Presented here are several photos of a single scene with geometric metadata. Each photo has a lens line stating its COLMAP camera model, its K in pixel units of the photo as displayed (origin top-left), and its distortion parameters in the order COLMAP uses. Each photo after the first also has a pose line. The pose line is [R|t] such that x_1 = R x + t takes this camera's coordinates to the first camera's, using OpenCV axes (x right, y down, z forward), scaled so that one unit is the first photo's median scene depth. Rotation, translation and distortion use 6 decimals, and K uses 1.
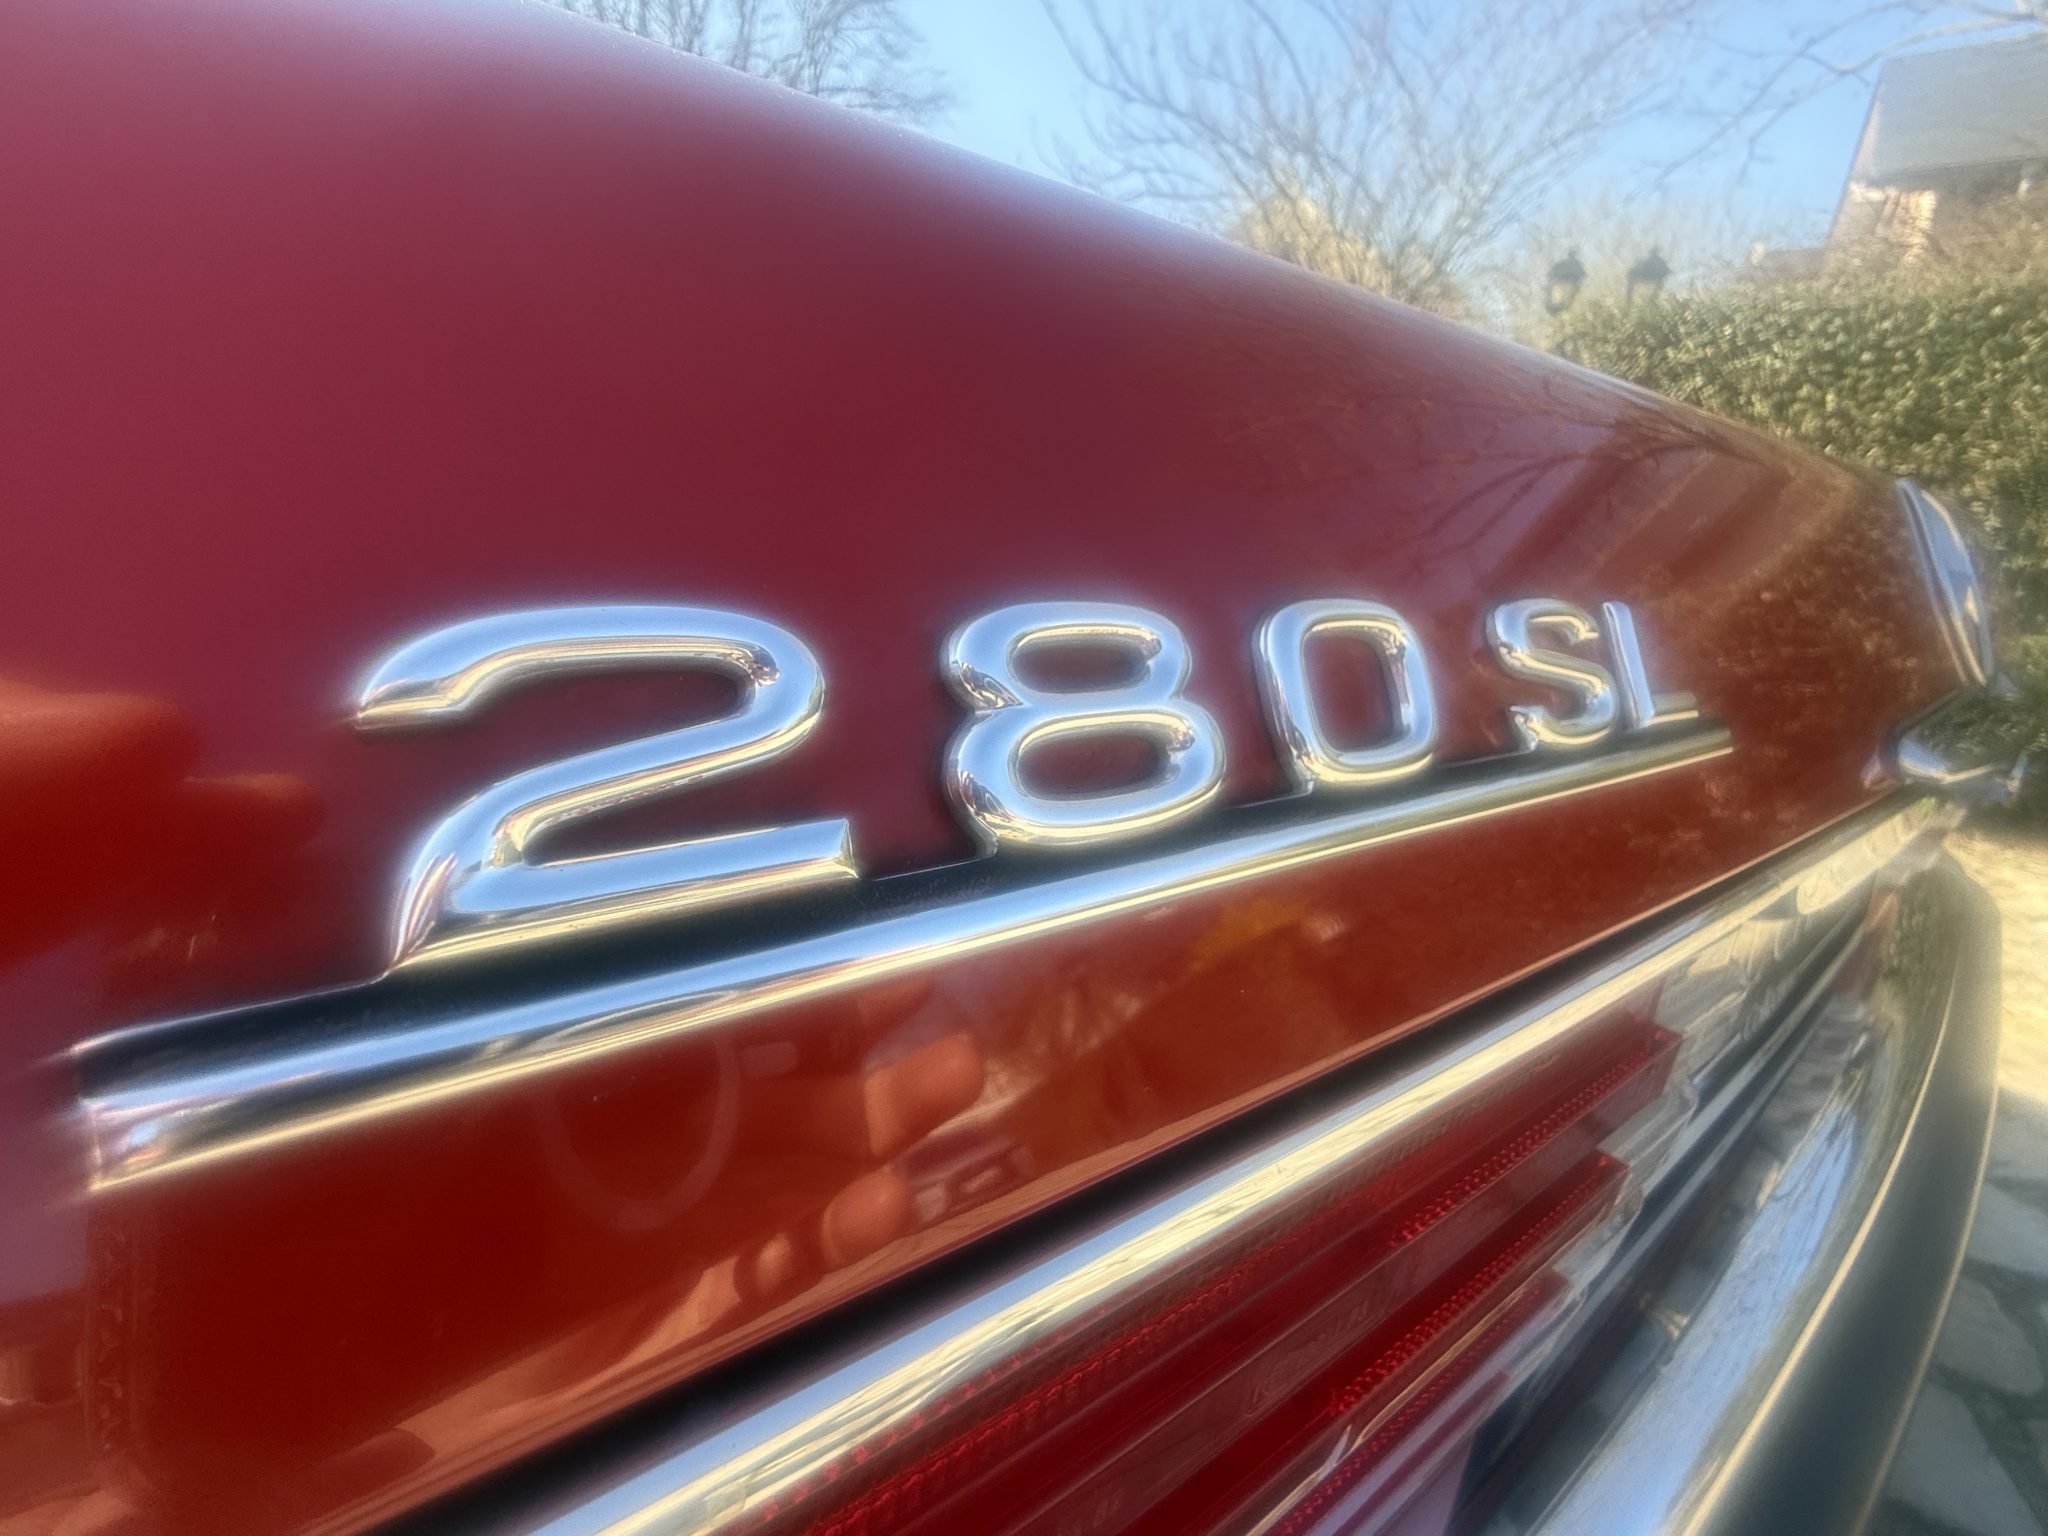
lens RADIAL K [[945.5, 0, 961.5], [0, 945.5, 772.1], [0, 0, 1]] dist [0.004707, 0.001247]
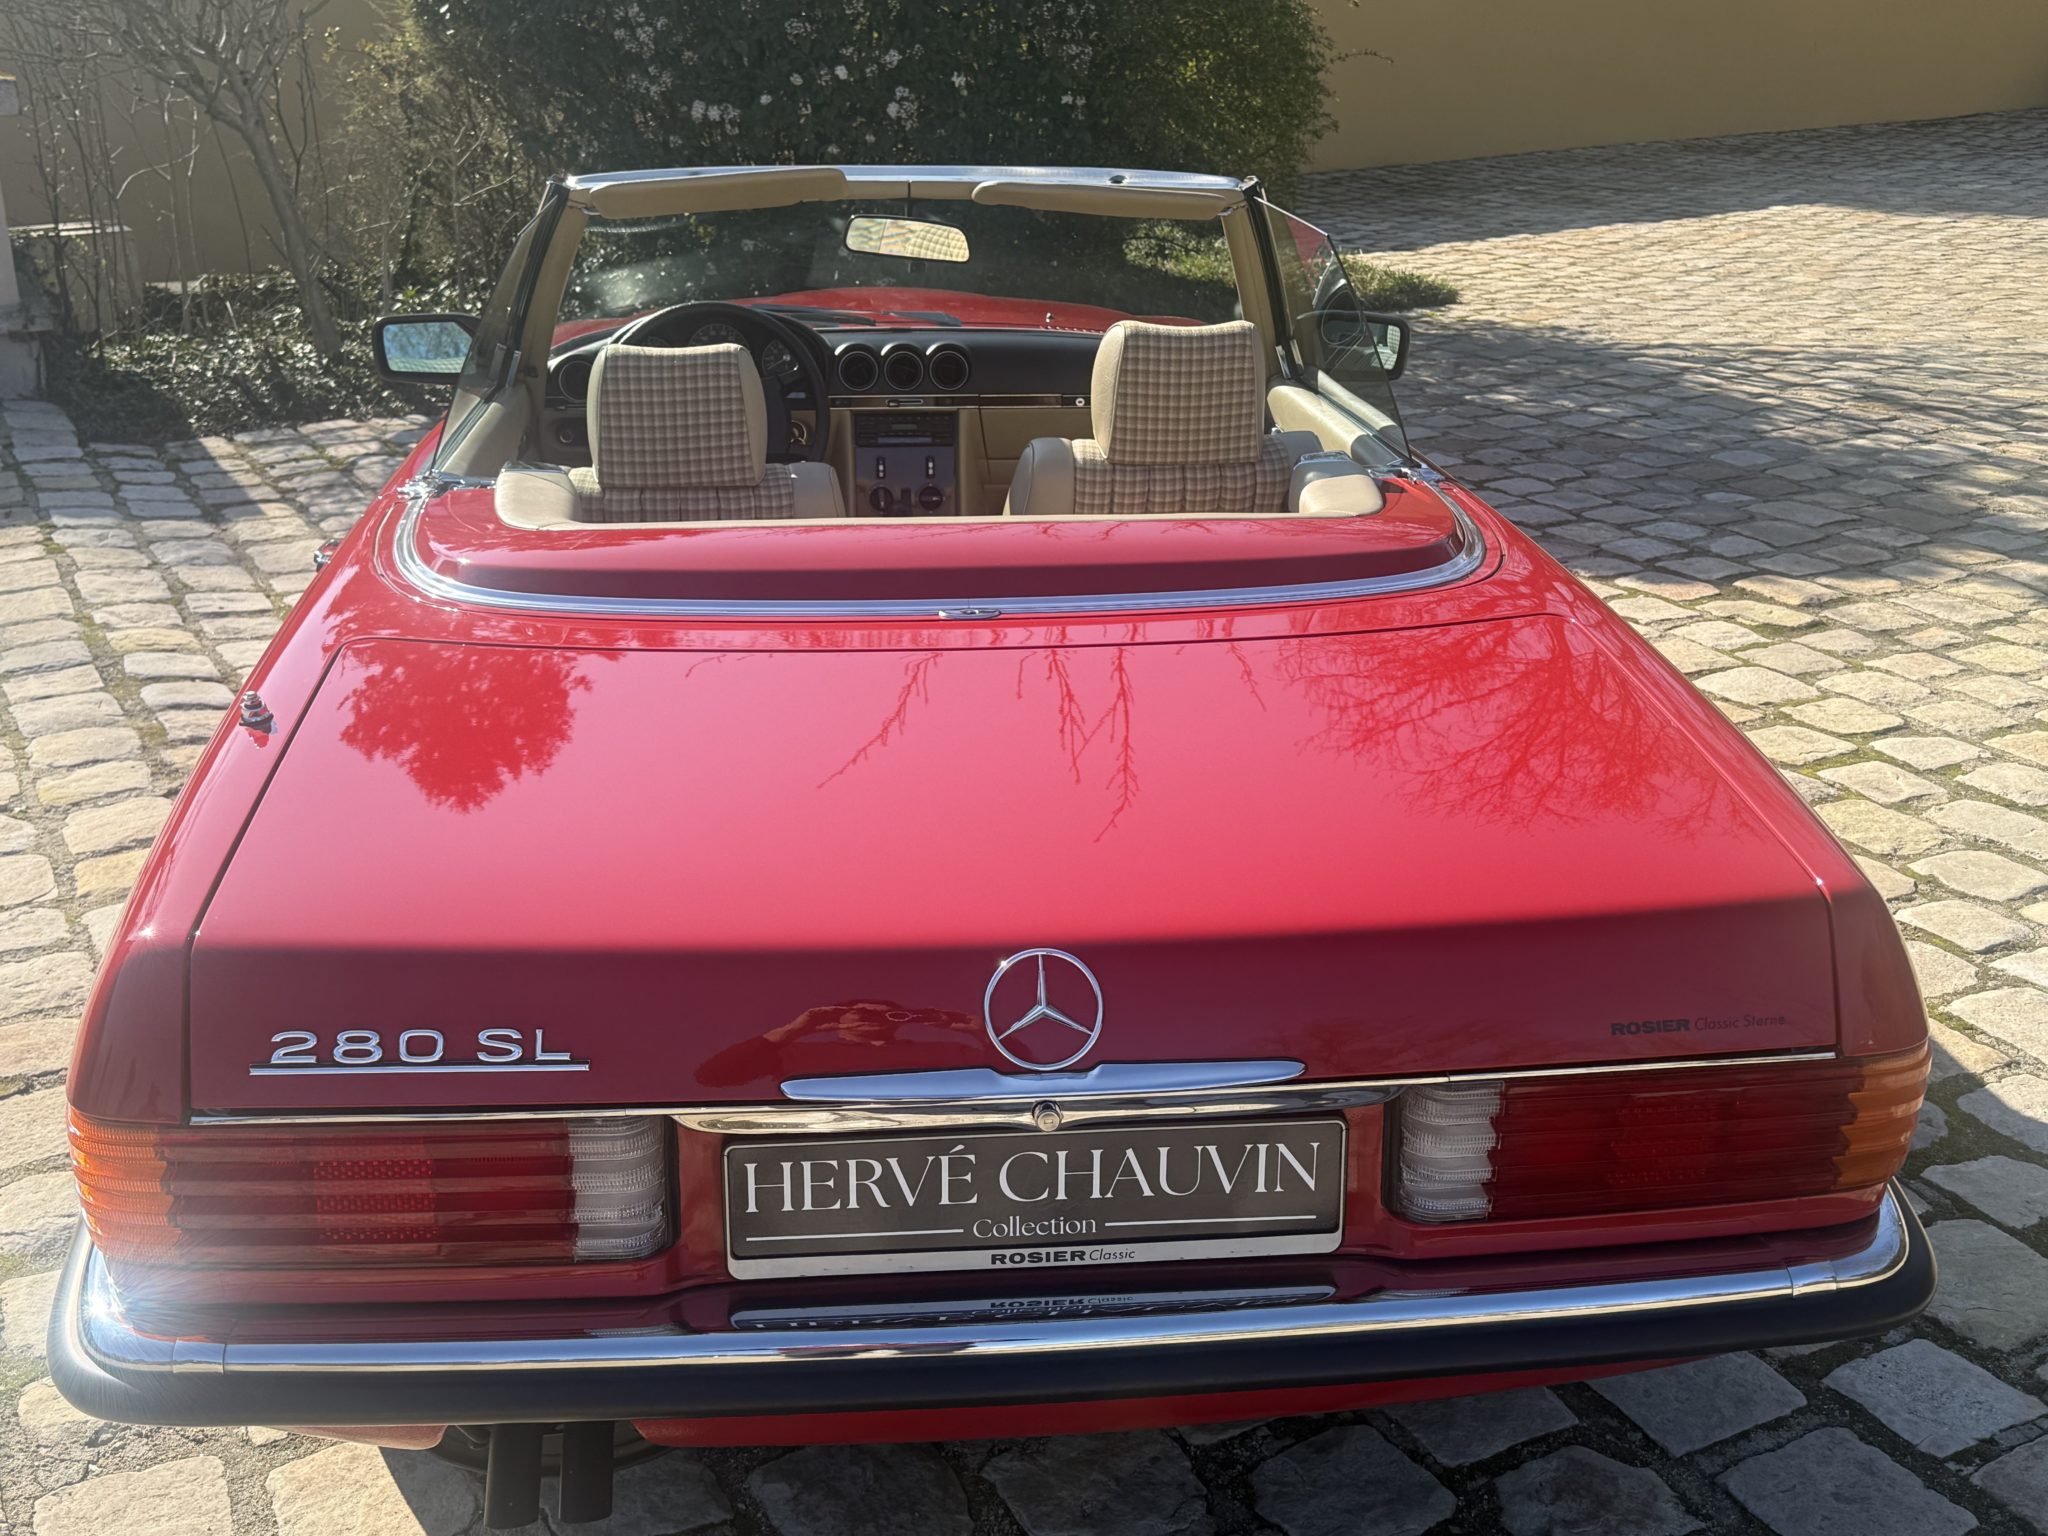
lens RADIAL K [[2140.5, 0, 1054.0], [0, 2140.5, 827.8], [0, 0, 1]] dist [0.088930, 0.000000]
pose [[0.828357, 0.151526, -0.539318, 0.299170], [-0.111237, 0.988044, 0.106748, -0.092106], [0.549045, -0.028434, 0.835309, -0.223708]]
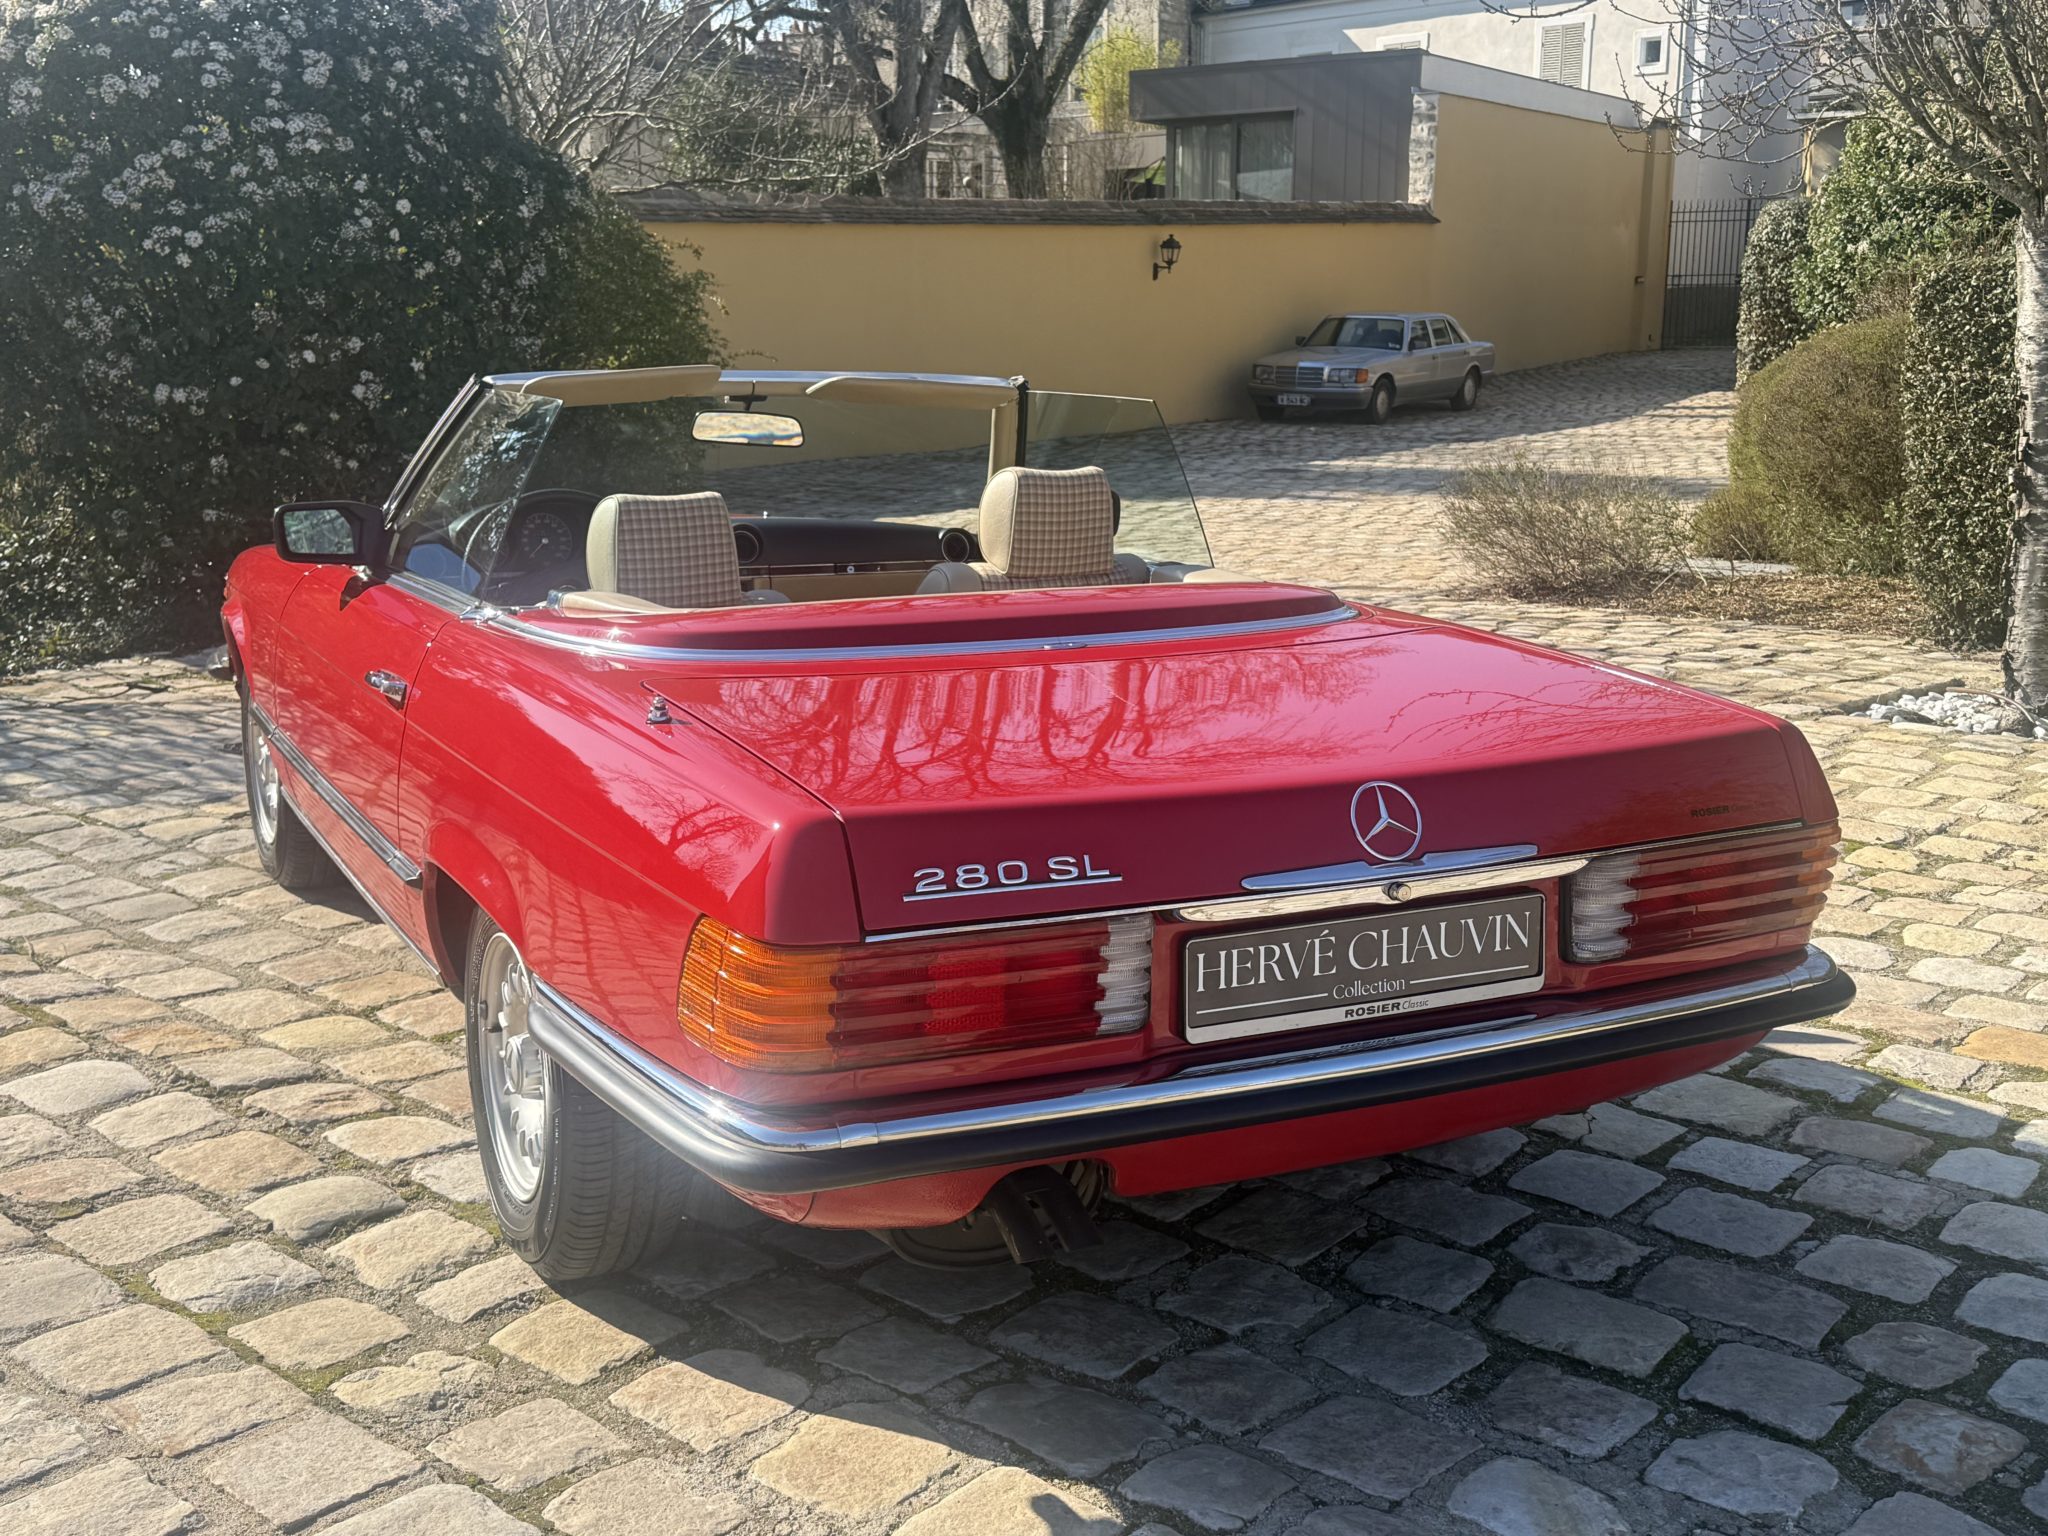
lens RADIAL K [[2140.5, 0, 1038.7], [0, 2140.5, 789.4], [0, 0, 1]] dist [0.088930, 0.000000]
pose [[0.974810, -0.008857, -0.222860, 0.132589], [-0.008749, 0.996924, -0.077890, 0.017682], [0.222864, 0.077878, 0.971734, -0.471714]]
